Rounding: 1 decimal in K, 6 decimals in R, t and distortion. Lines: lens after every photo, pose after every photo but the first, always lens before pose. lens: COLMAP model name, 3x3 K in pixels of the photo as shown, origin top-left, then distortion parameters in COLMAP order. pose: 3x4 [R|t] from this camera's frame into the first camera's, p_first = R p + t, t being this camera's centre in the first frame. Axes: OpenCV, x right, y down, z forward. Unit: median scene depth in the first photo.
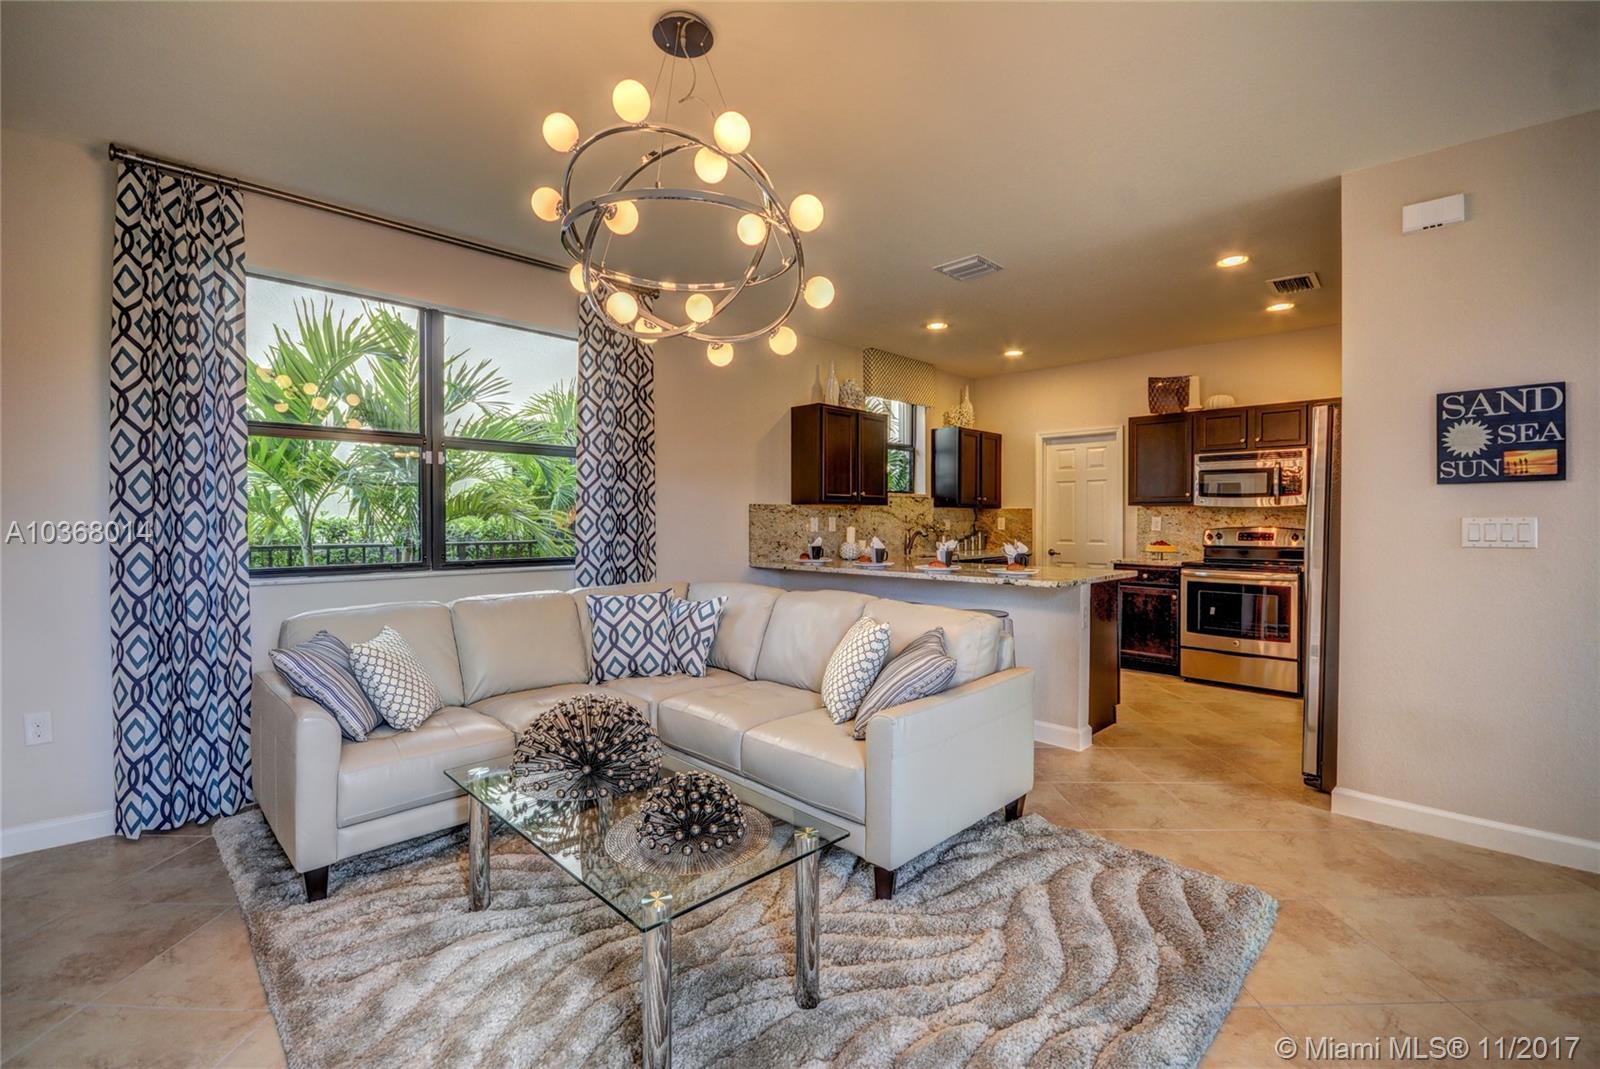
lens RADIAL K [[700.7, 0, 798.4], [0, 700.7, 531.7], [0, 0, 1]] dist [-0.001926, -0.000112]
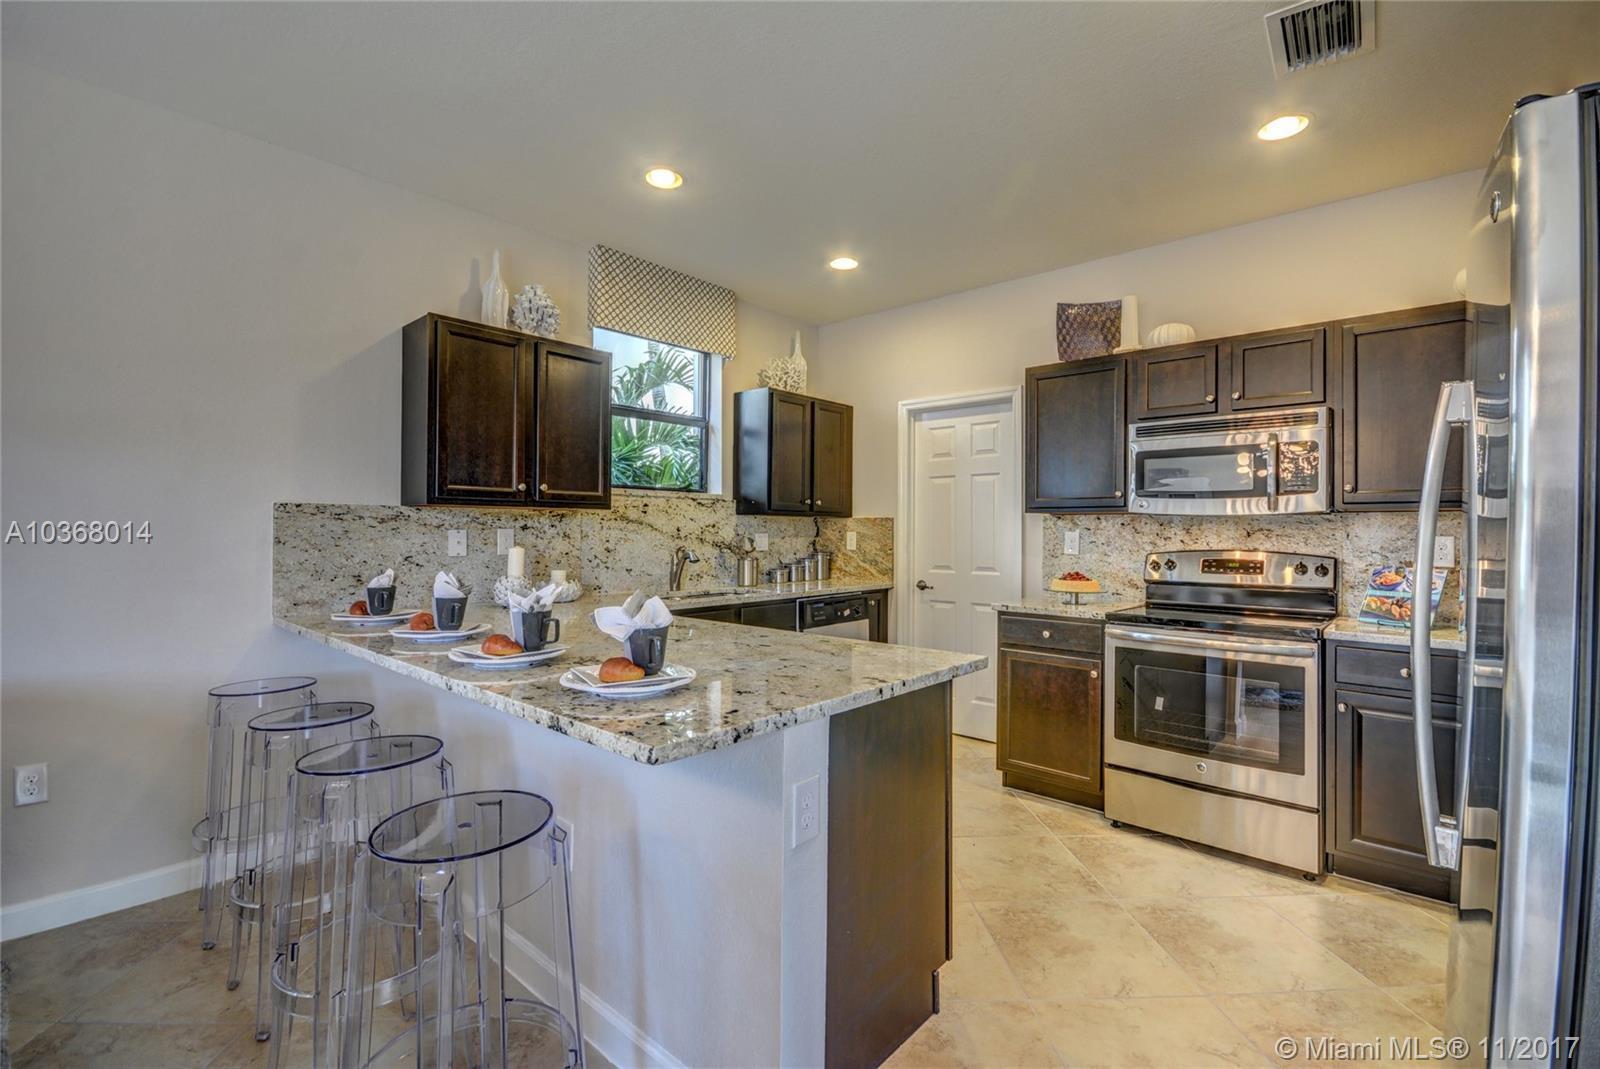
lens RADIAL K [[699.9, 0, 800.0], [0, 699.9, 534.5], [0, 0, 1]] dist [-0.008399, 0.000023]
pose [[0.998495, 0.004629, 0.054643, 0.254234], [-0.003864, 0.999893, -0.014093, -0.009780], [-0.054703, 0.013860, 0.998406, 0.424964]]
